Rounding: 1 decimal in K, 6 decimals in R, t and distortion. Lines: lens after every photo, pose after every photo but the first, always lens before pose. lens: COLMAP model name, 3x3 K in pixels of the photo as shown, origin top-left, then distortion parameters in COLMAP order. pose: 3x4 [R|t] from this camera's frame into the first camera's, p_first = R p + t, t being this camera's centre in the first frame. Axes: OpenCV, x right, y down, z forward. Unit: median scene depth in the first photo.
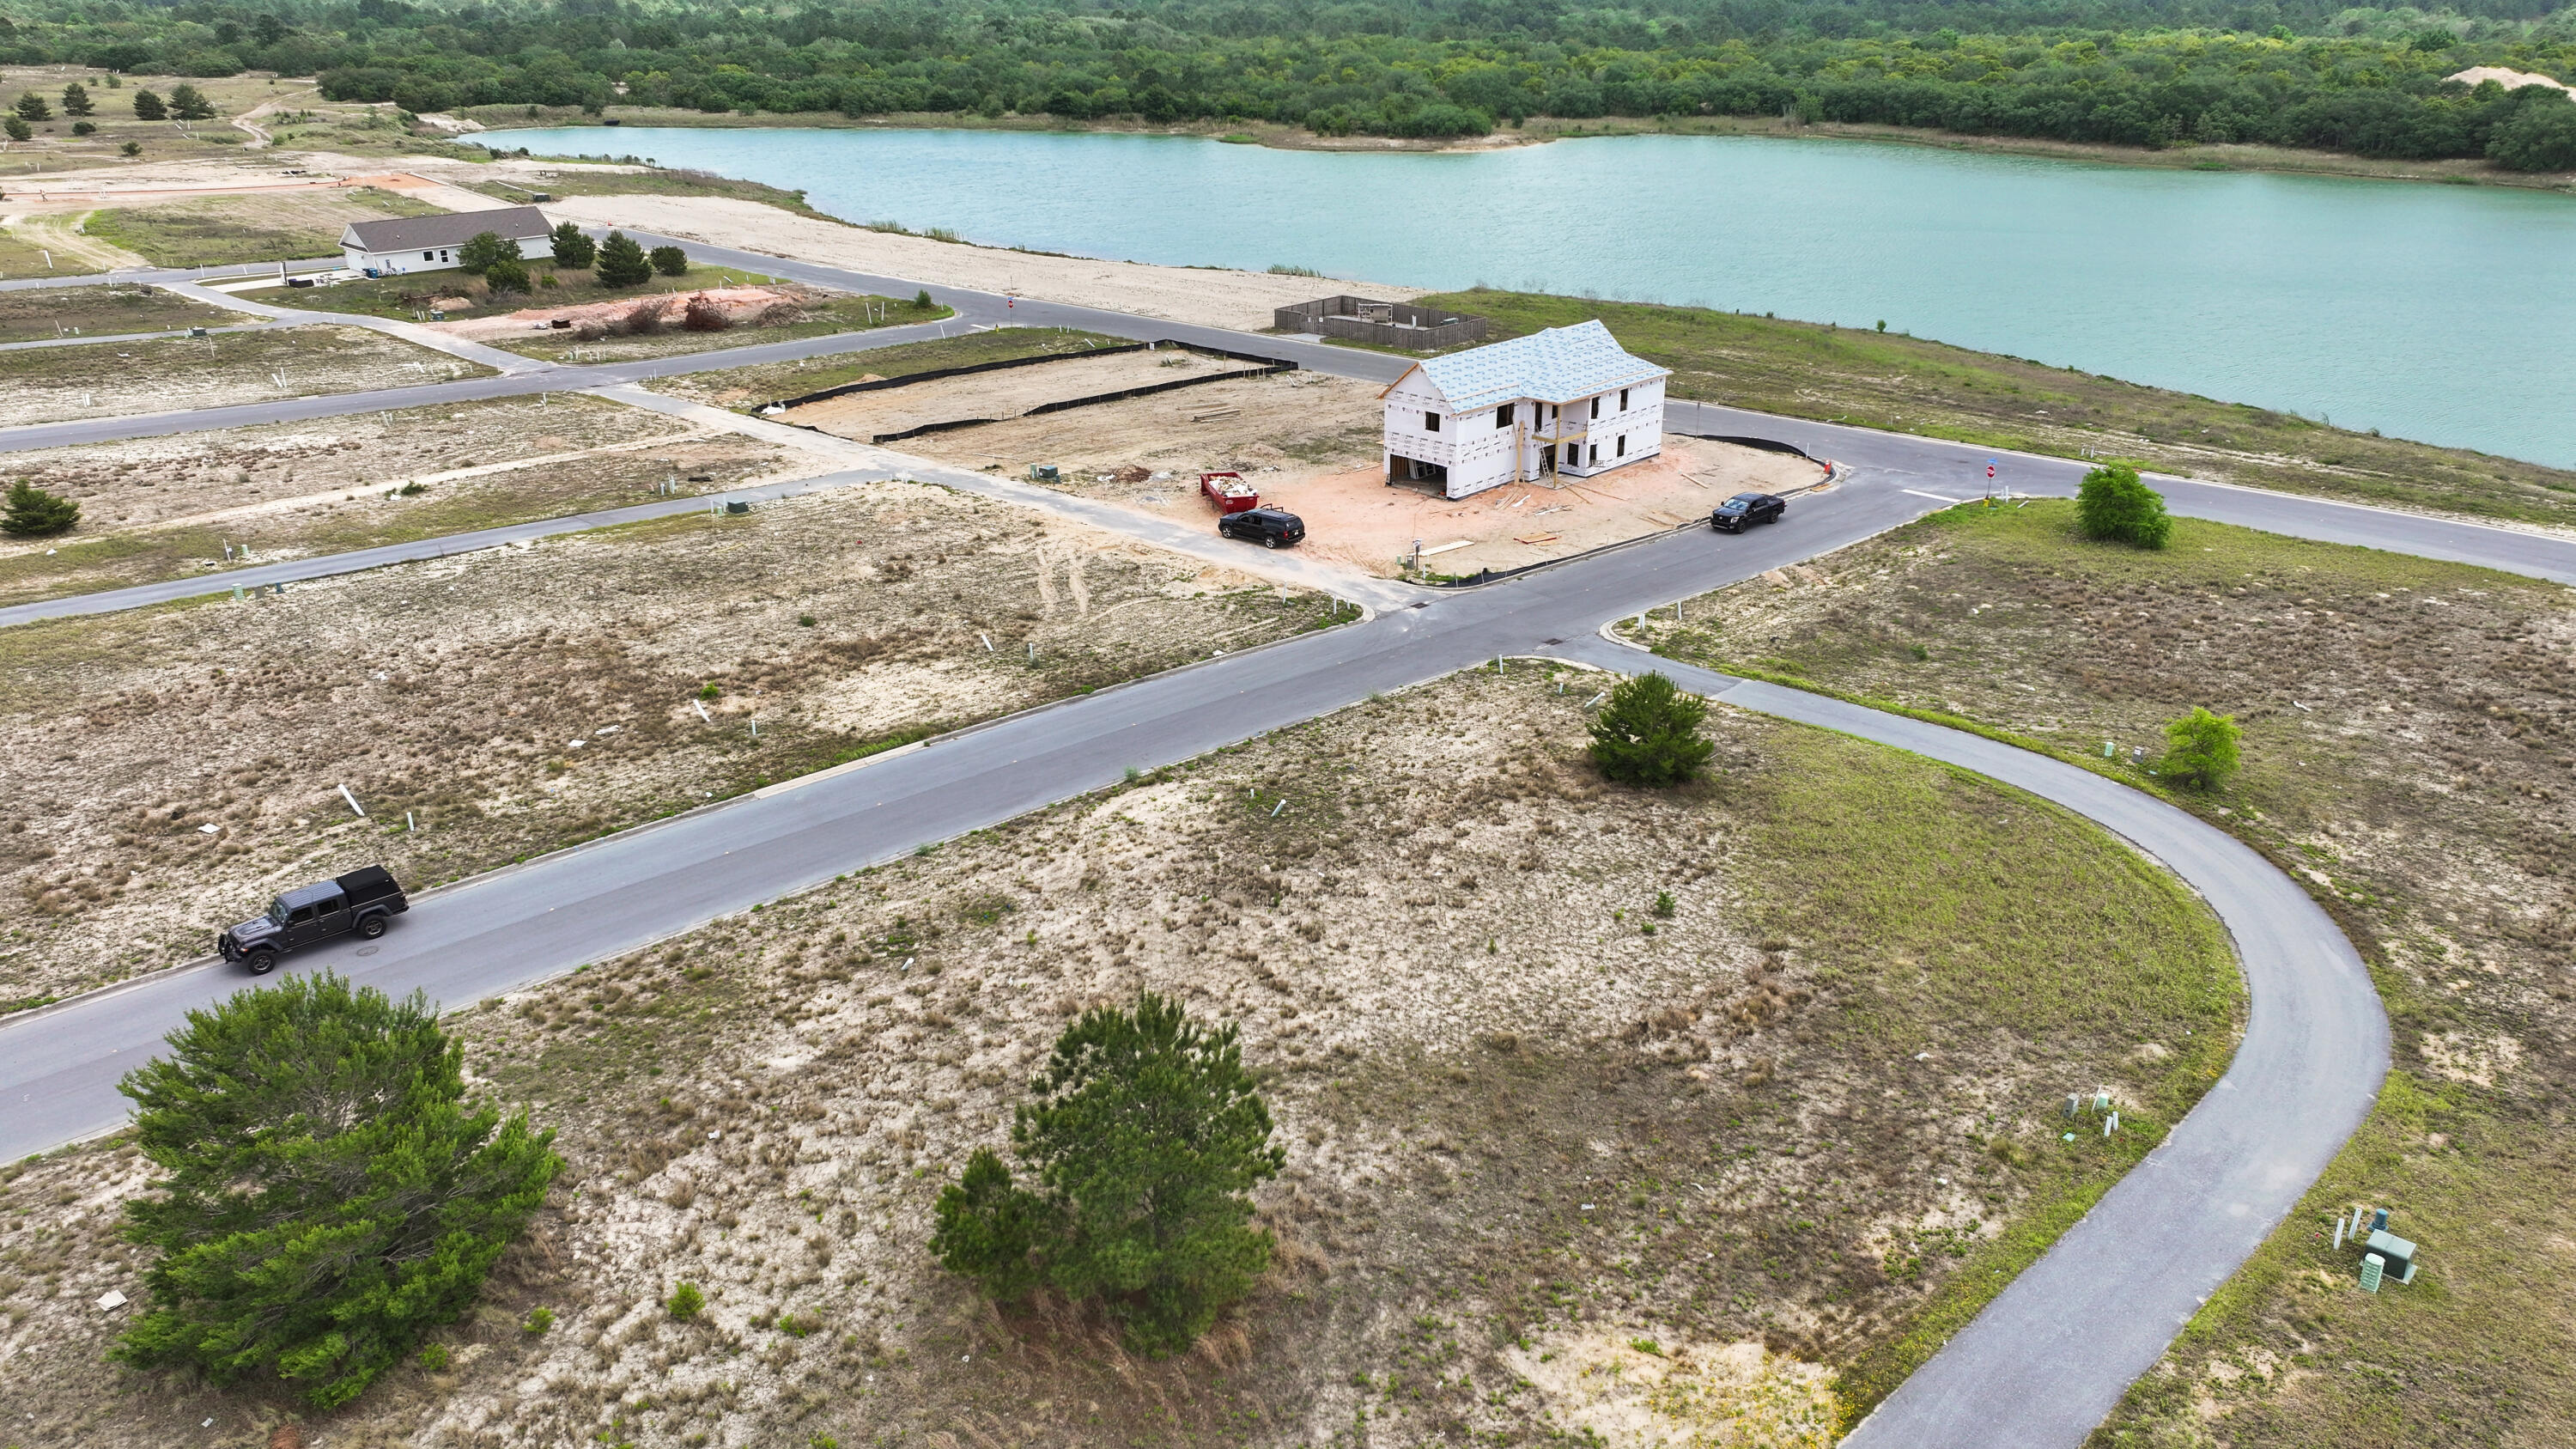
lens RADIAL K [[1798.2, 0, 1294.5], [0, 1798.2, 729.7], [0, 0, 1]] dist [0.005912, 0.001911]
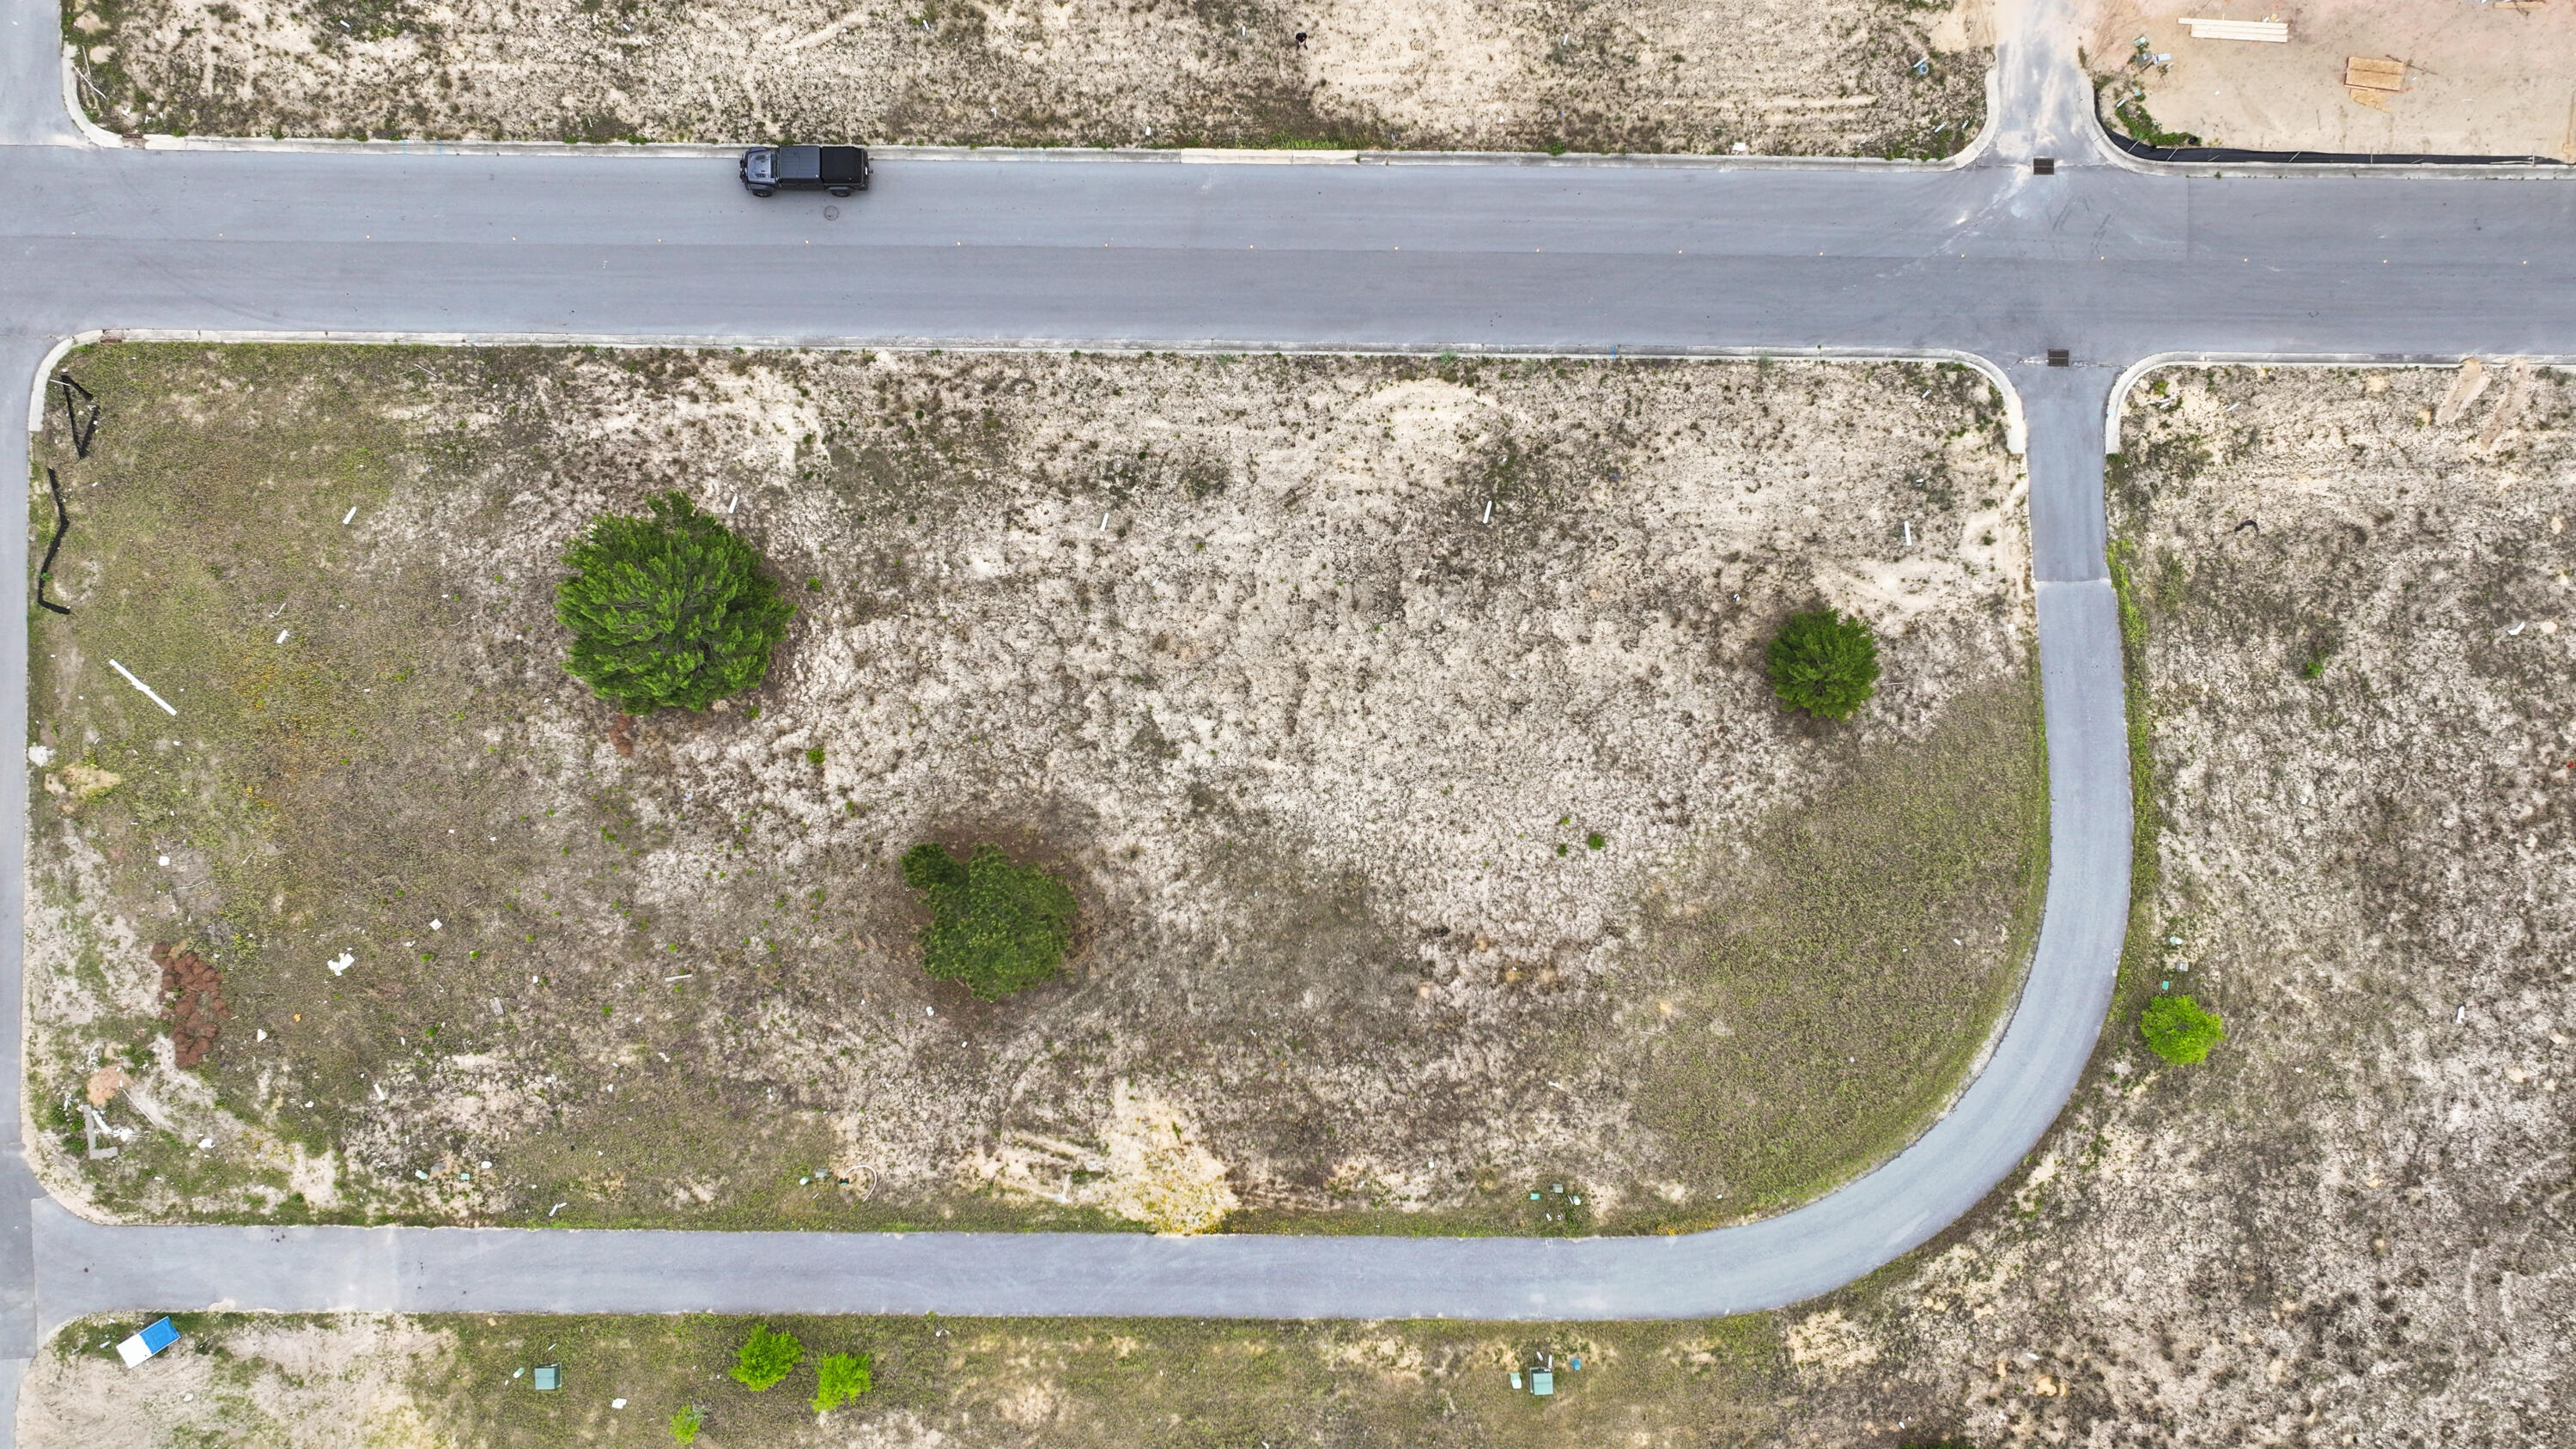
lens RADIAL K [[1828.8, 0, 1288.0], [0, 1828.8, 724.5], [0, 0, 1]] dist [0.007831, 0.002914]
pose [[0.723351, 0.690473, -0.003238, -0.003185], [-0.265296, 0.282251, 0.921929, -0.763824], [0.637481, -0.666019, 0.387346, 0.301843]]
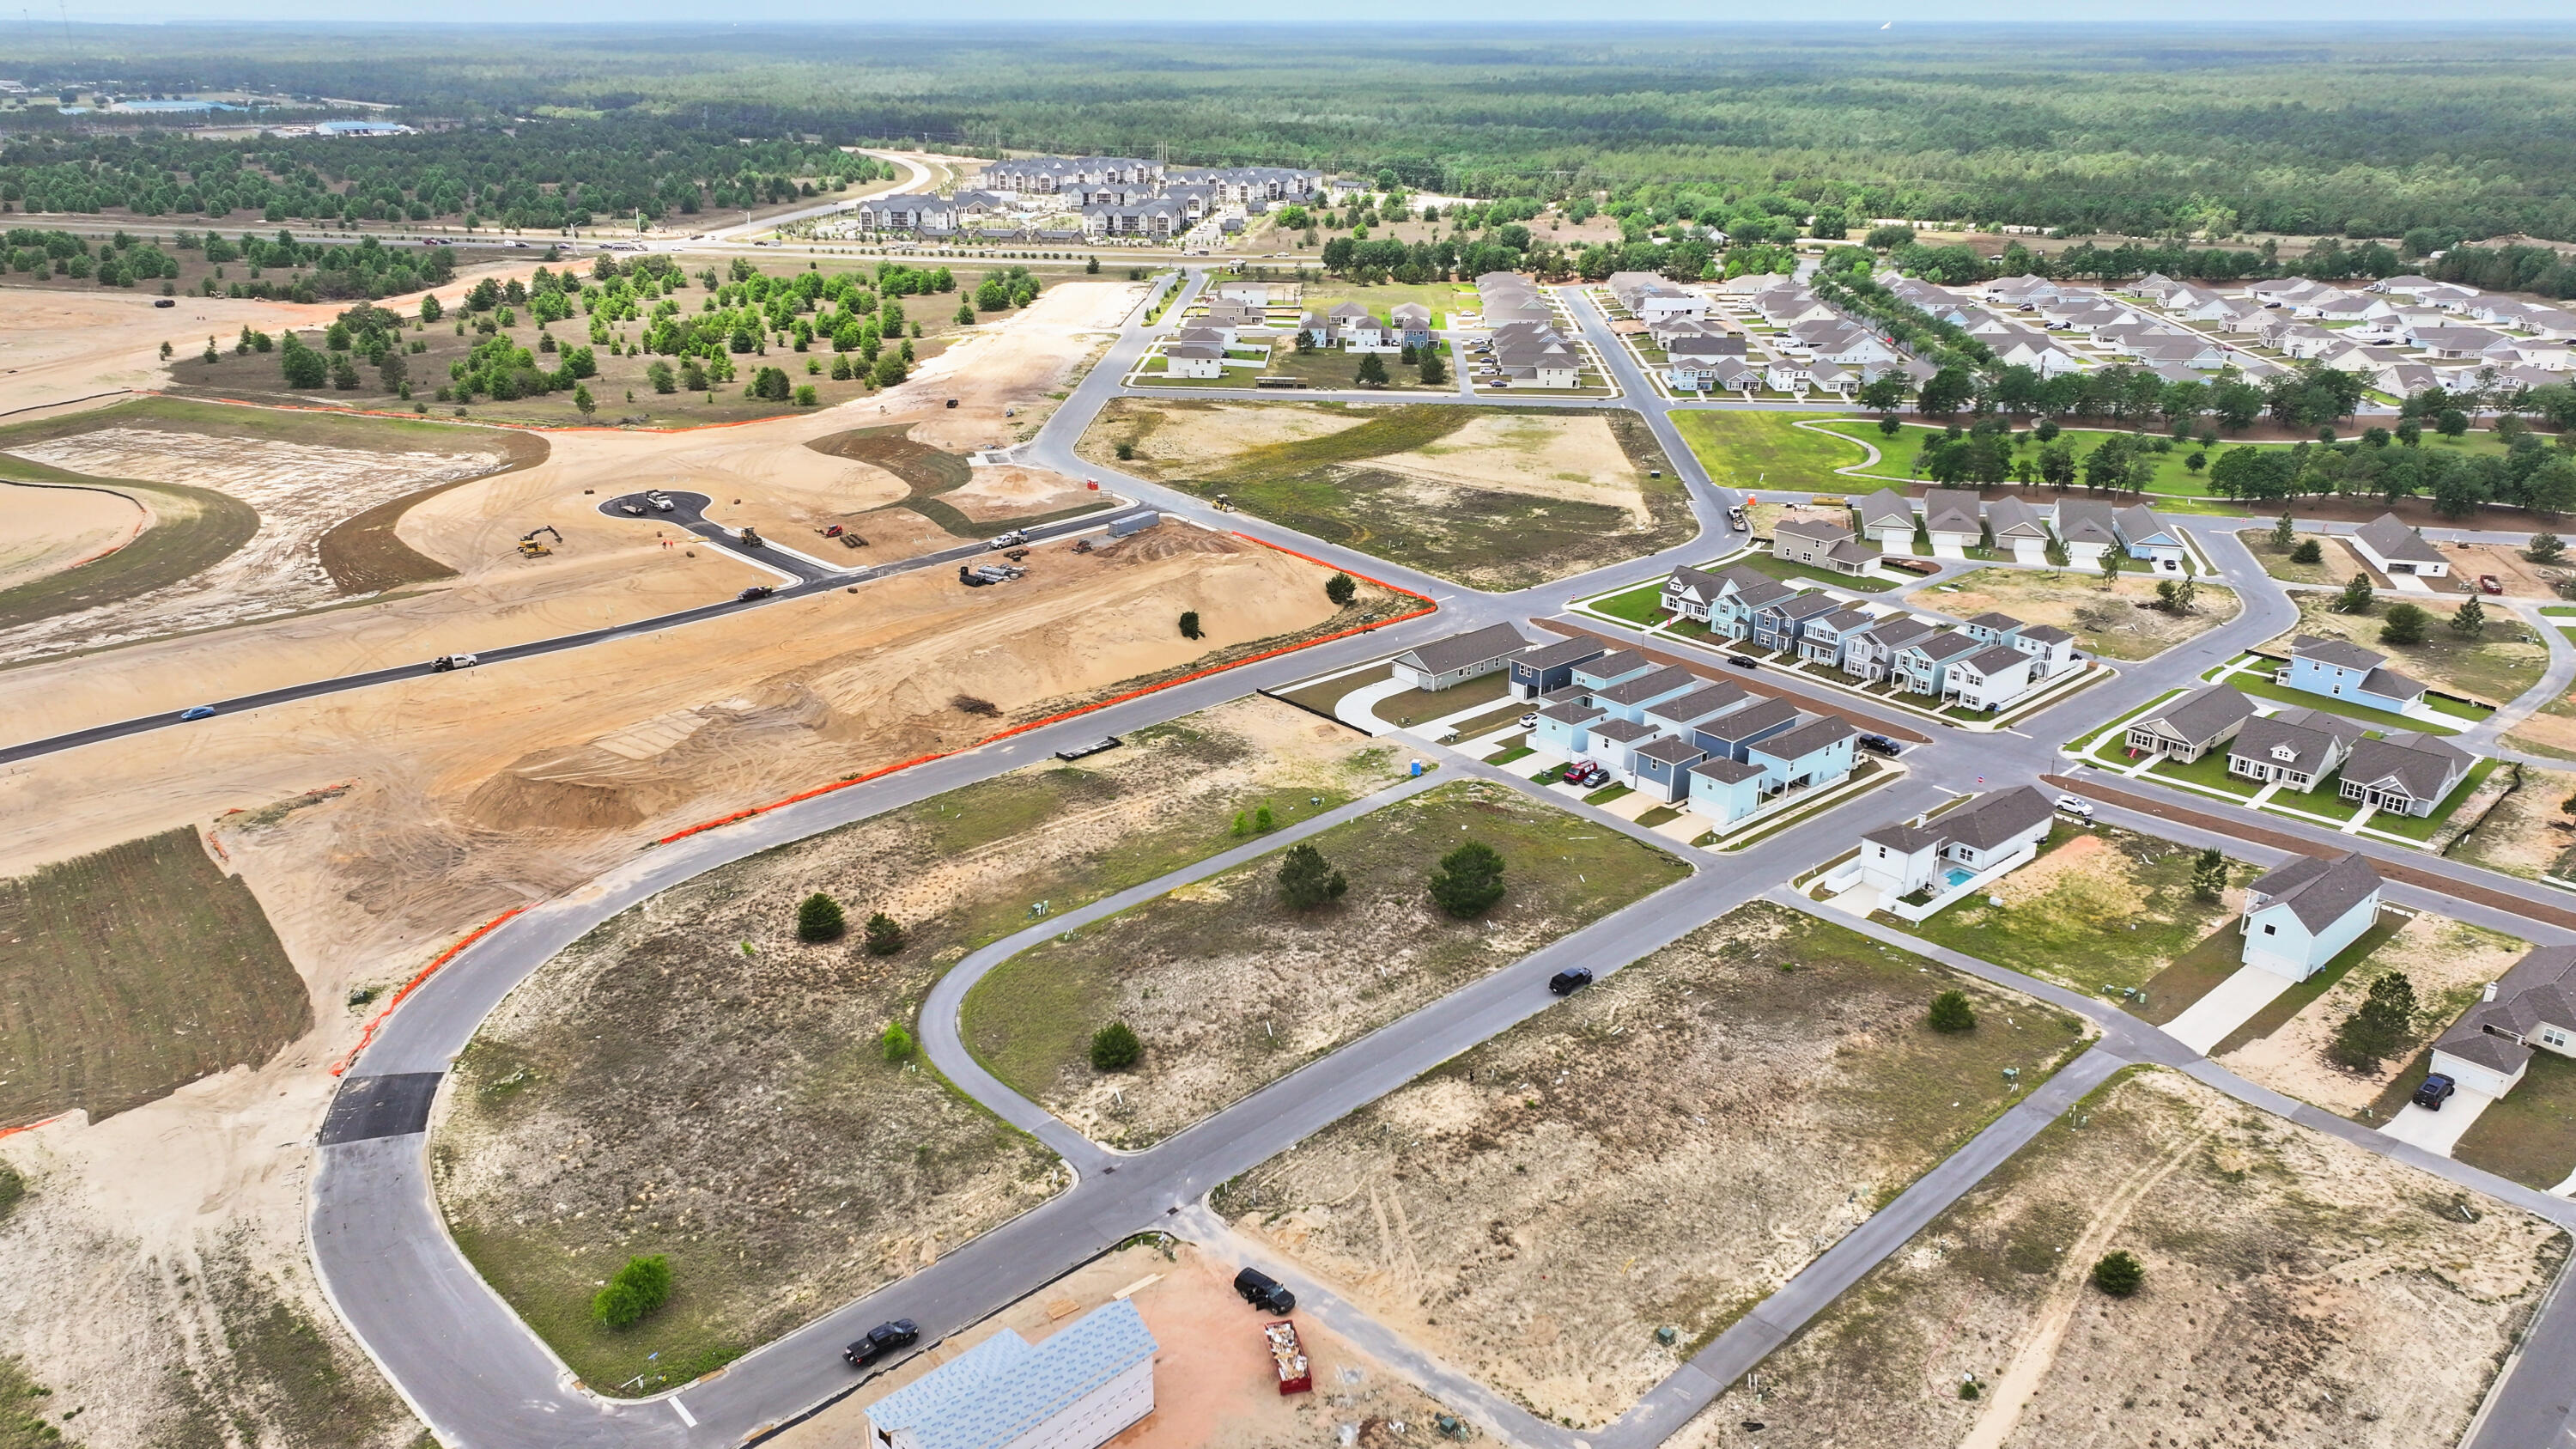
lens RADIAL K [[1828.8, 0, 1288.0], [0, 1828.8, 724.5], [0, 0, 1]] dist [0.007831, 0.002914]
pose [[-0.999407, -0.009454, 0.033117, -0.098006], [0.016513, 0.712299, 0.701682, -1.741152], [-0.030223, 0.701812, -0.711721, 2.086673]]
